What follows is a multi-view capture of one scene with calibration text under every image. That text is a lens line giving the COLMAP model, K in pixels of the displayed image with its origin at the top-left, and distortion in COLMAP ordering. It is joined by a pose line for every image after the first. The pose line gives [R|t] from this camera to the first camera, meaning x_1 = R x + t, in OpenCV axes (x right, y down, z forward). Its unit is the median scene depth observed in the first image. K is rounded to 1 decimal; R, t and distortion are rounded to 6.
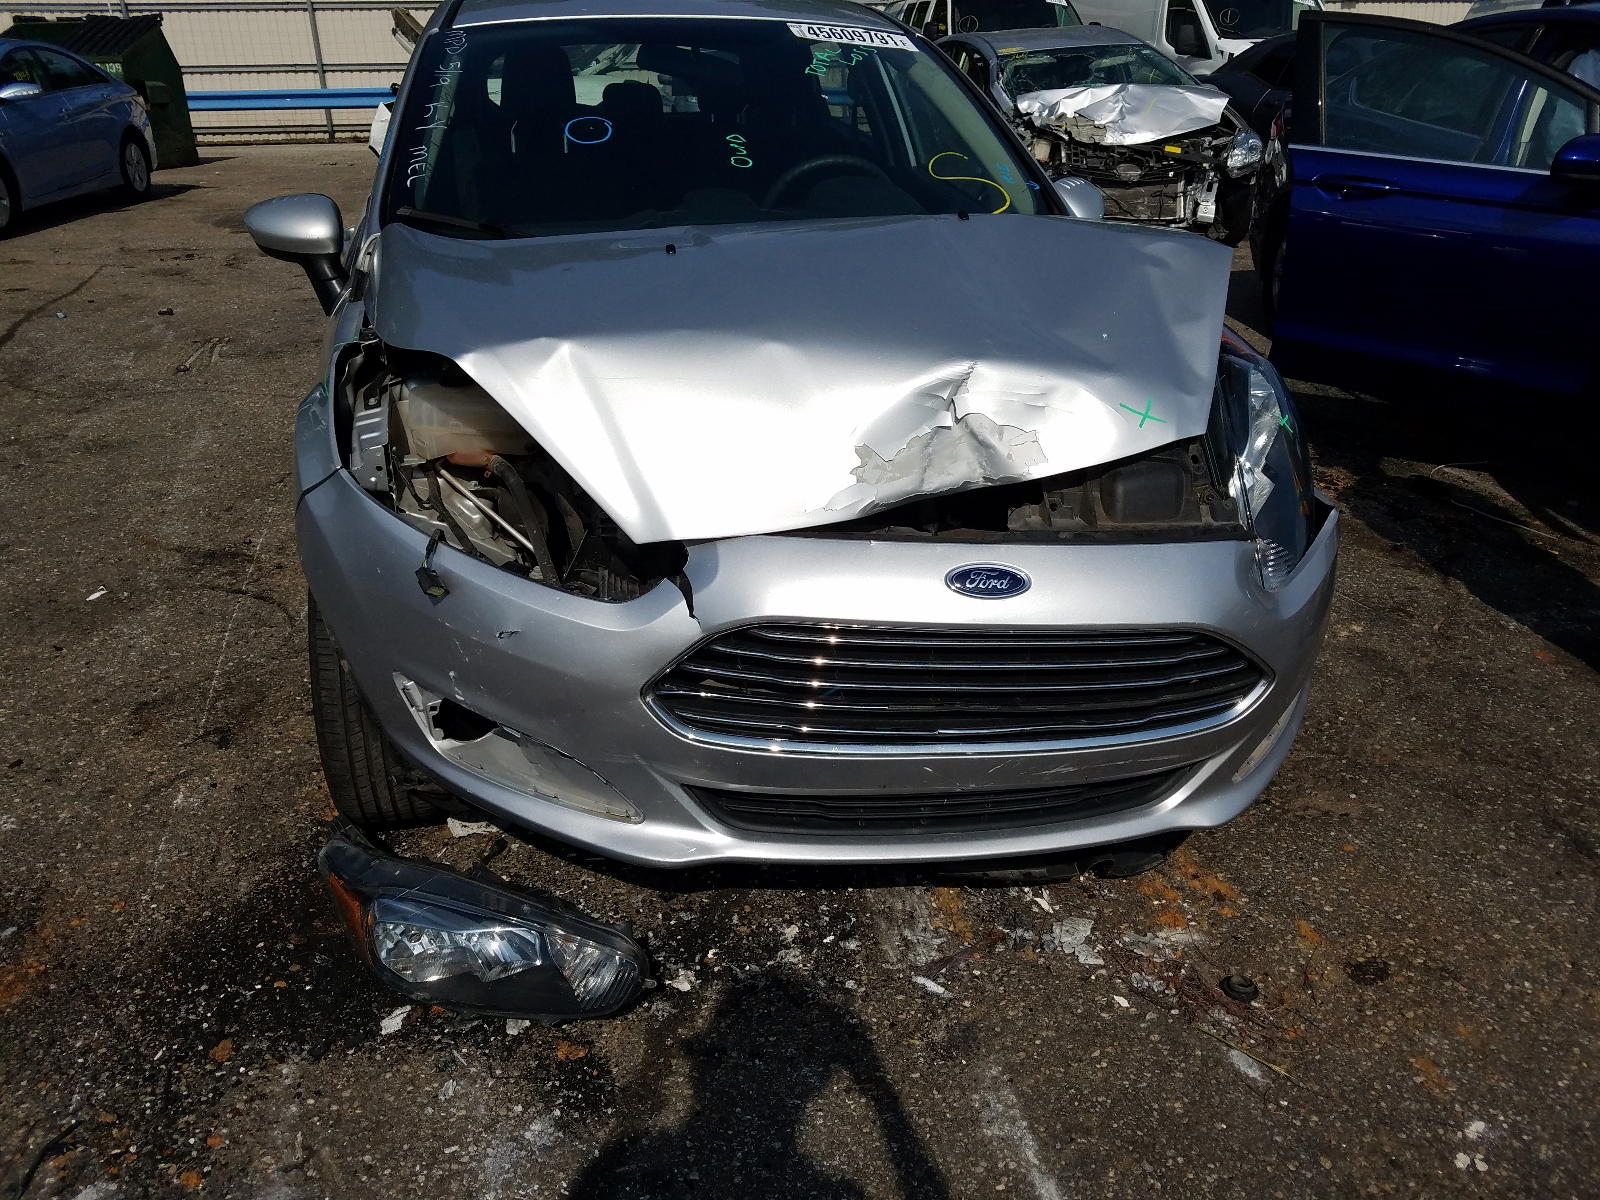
lens RADIAL K [[1254.0, 0, 800.0], [0, 1254.0, 600.0], [0, 0, 1]] dist [0.003883, -0.001229]
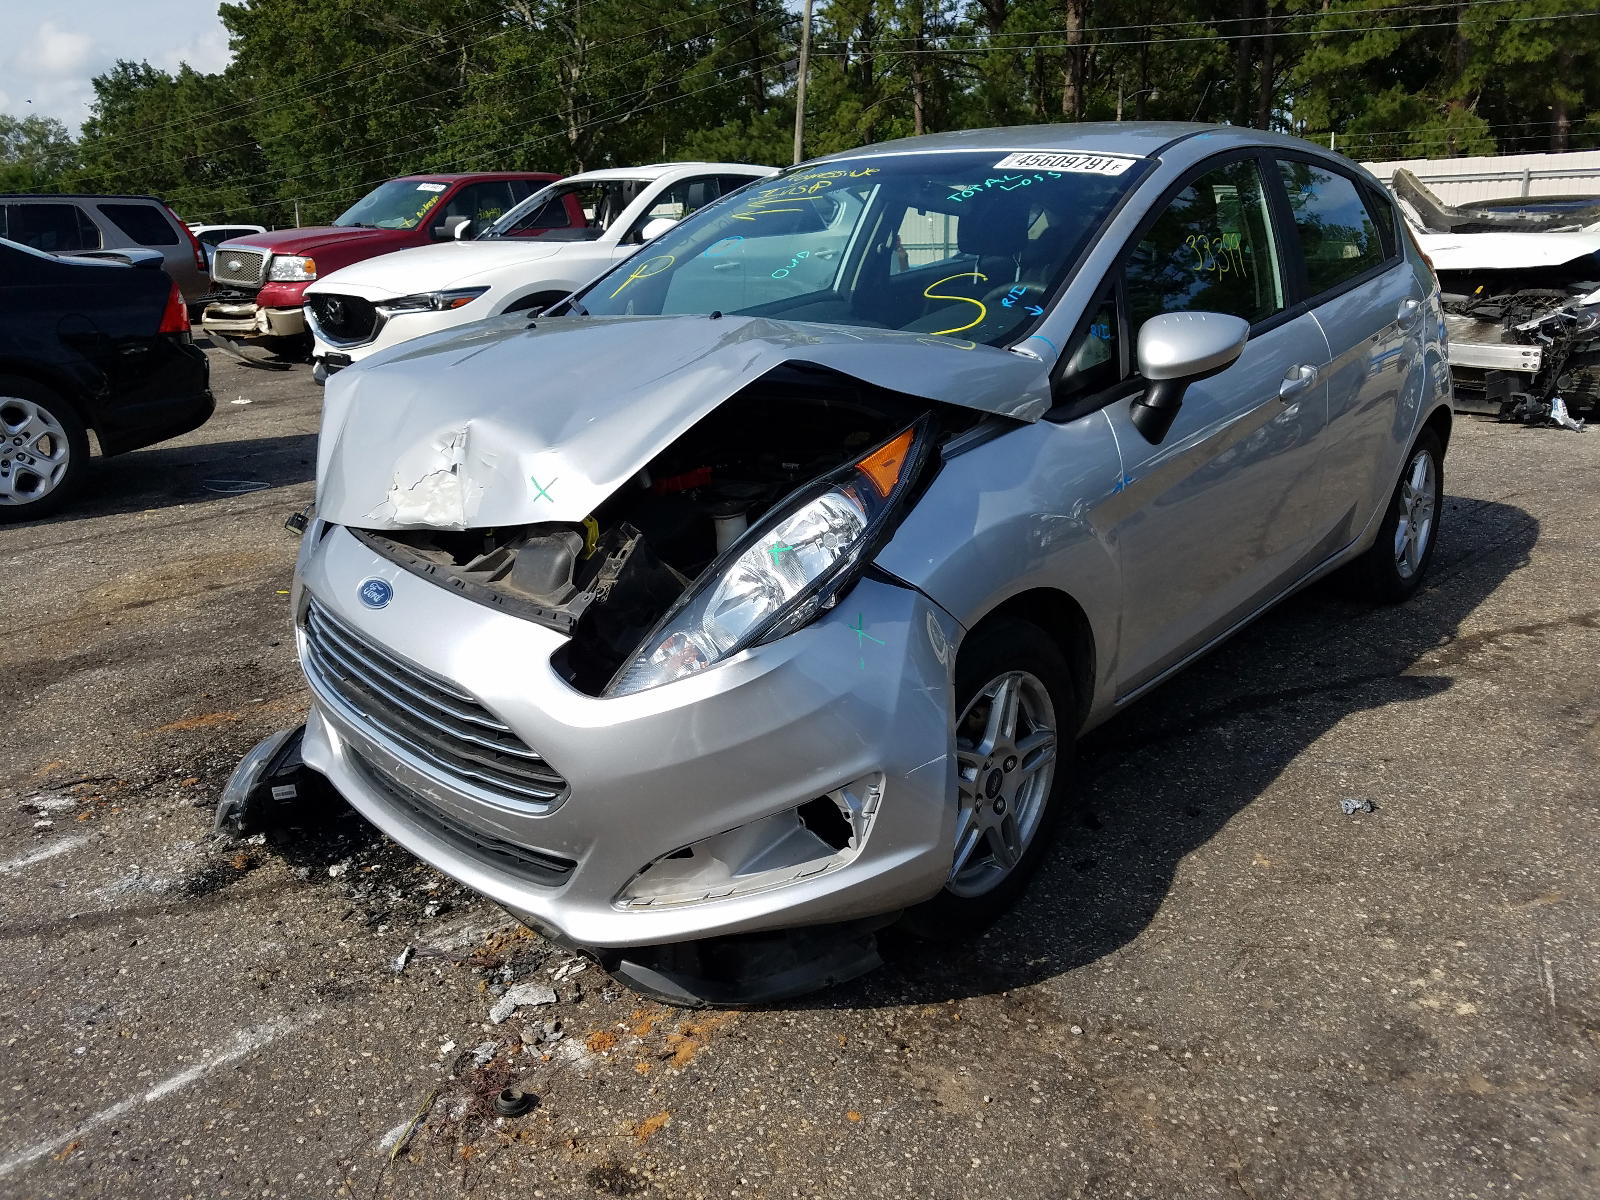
lens RADIAL K [[1254.0, 0, 800.0], [0, 1254.0, 600.0], [0, 0, 1]] dist [0.003883, -0.001229]
pose [[0.596152, 0.223361, -0.771176, 1.148050], [-0.310560, 0.949907, 0.035052, -0.154034], [0.740375, 0.218600, 0.635657, 0.486418]]
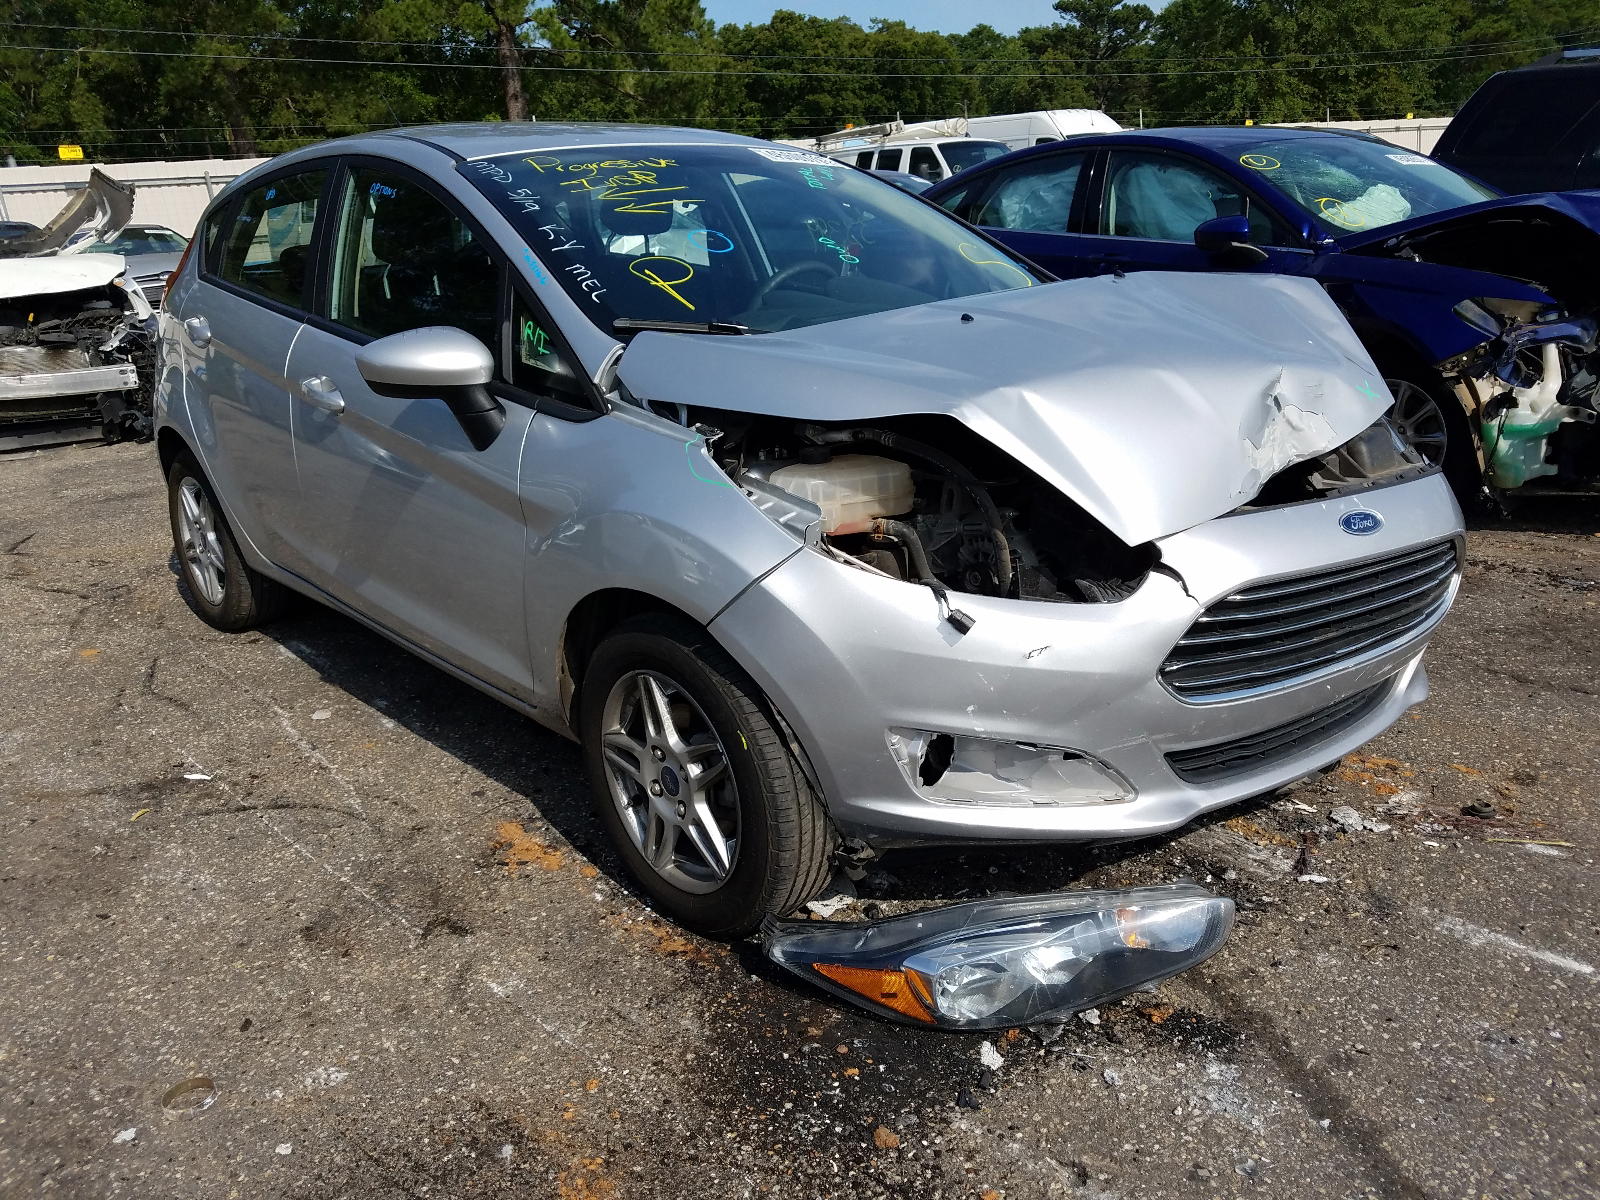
lens RADIAL K [[1275.2, 0, 800.0], [0, 1275.2, 600.0], [0, 0, 1]] dist [0.002425, 0.002789]
pose [[0.869708, -0.192929, 0.454299, -0.853947], [0.243451, 0.968363, -0.054823, -0.006119], [-0.429349, 0.158280, 0.889161, 0.081783]]
